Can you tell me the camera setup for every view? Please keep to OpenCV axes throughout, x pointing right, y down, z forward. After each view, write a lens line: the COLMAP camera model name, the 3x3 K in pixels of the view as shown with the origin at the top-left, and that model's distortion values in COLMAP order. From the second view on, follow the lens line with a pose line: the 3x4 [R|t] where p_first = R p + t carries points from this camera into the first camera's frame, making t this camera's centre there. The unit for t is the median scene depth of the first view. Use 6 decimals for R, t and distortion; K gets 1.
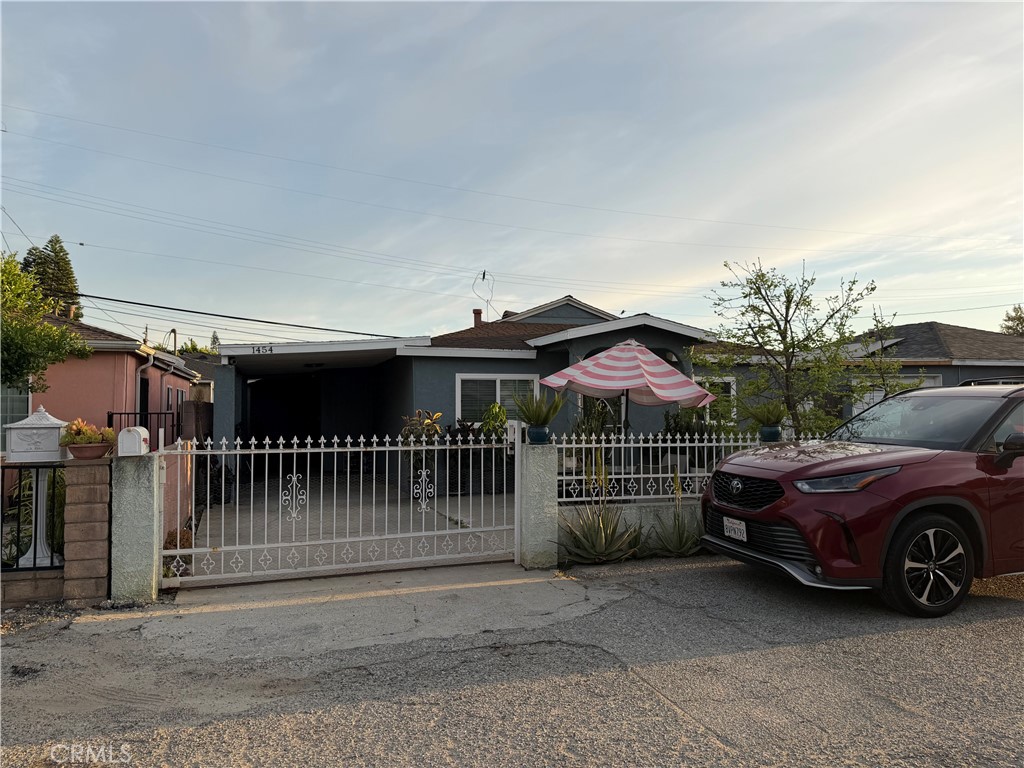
lens RADIAL K [[718.9, 0, 514.3], [0, 718.9, 386.7], [0, 0, 1]] dist [0.081148, -0.101698]
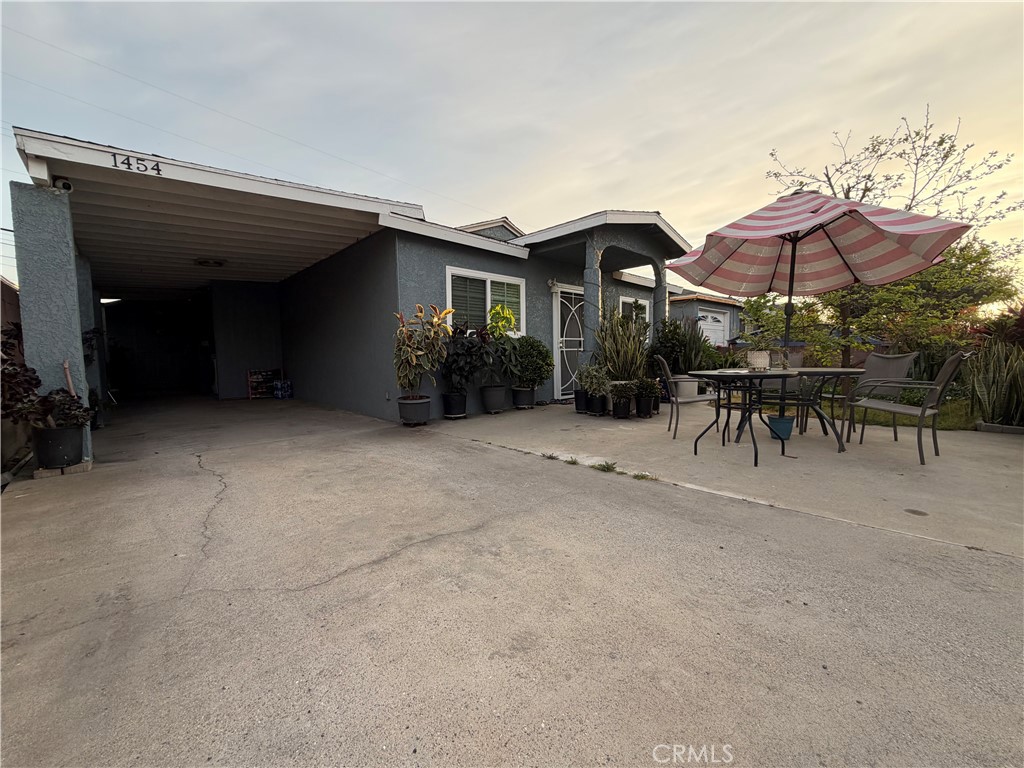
lens RADIAL K [[408.3, 0, 508.9], [0, 408.3, 384.0], [0, 0, 1]] dist [-0.000836, 0.000166]
pose [[0.906886, -0.034995, 0.419920, -0.218919], [-0.005310, 0.995517, 0.094432, 0.070697], [-0.421342, -0.087869, 0.902635, 0.571571]]
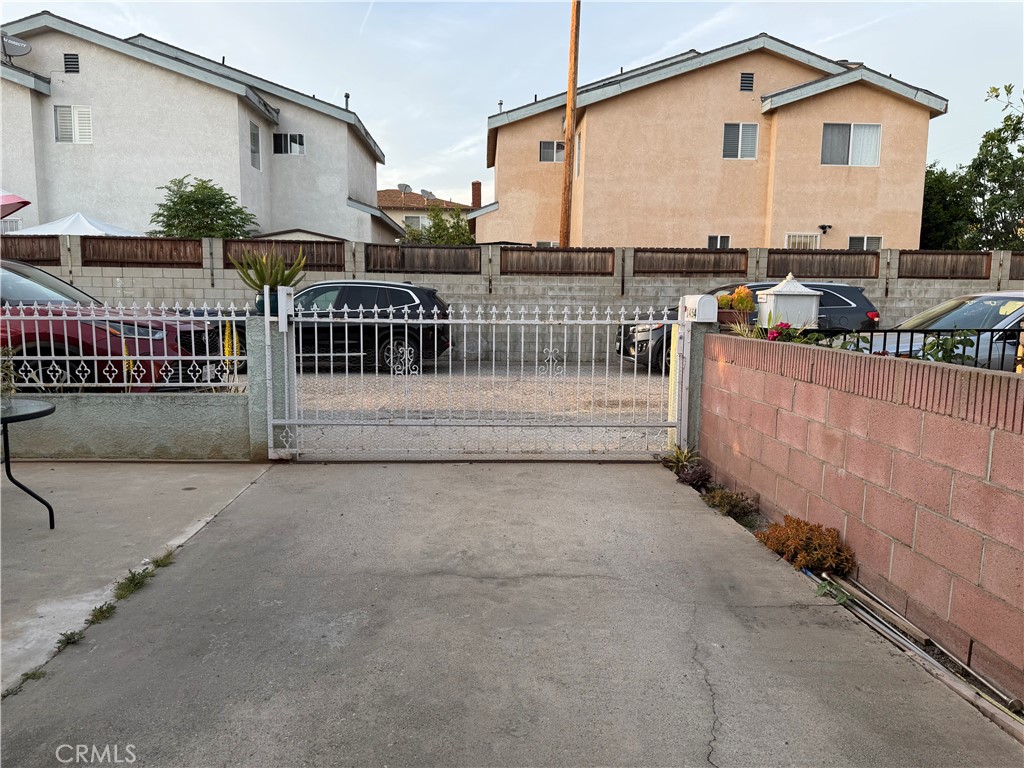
lens RADIAL K [[718.9, 0, 514.3], [0, 718.9, 386.7], [0, 0, 1]] dist [0.081148, -0.101698]
pose [[-0.961030, -0.039793, 0.273567, -0.265466], [-0.016559, 0.996095, 0.086721, 0.048286], [-0.275949, 0.078811, -0.957936, 0.981891]]
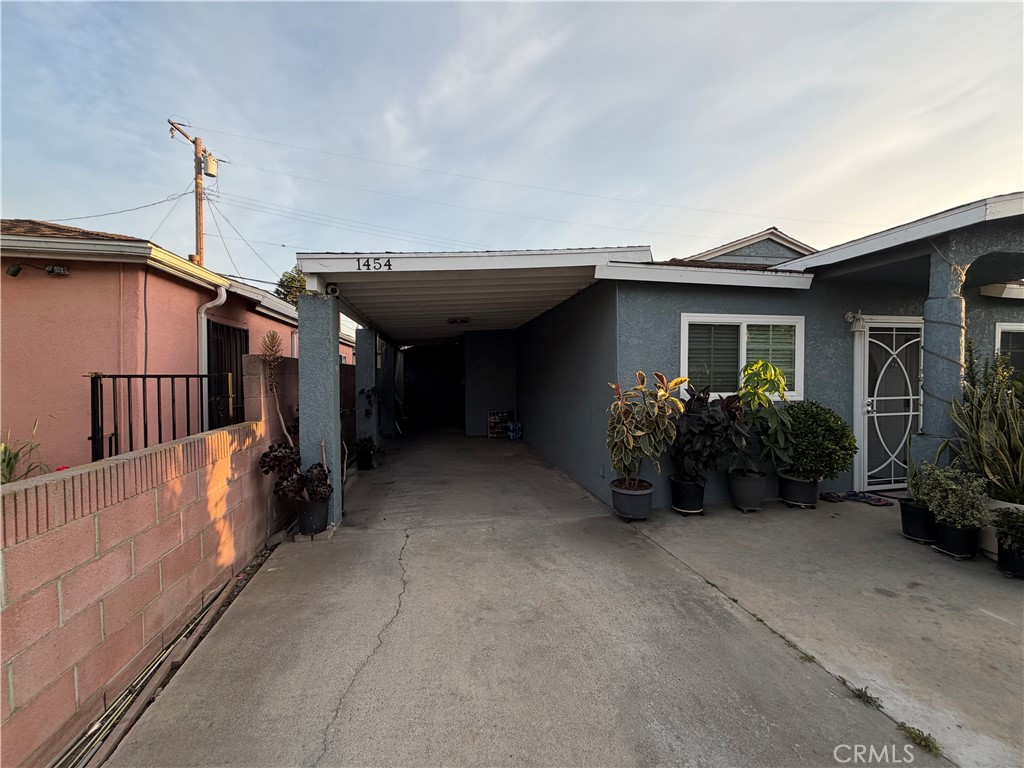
lens RADIAL K [[408.3, 0, 508.9], [0, 408.3, 384.0], [0, 0, 1]] dist [-0.000836, 0.000166]
pose [[0.990060, 0.004979, -0.140555, -0.184618], [0.002691, 0.998519, 0.054331, 0.023768], [0.140617, -0.054169, 0.988581, 0.648323]]
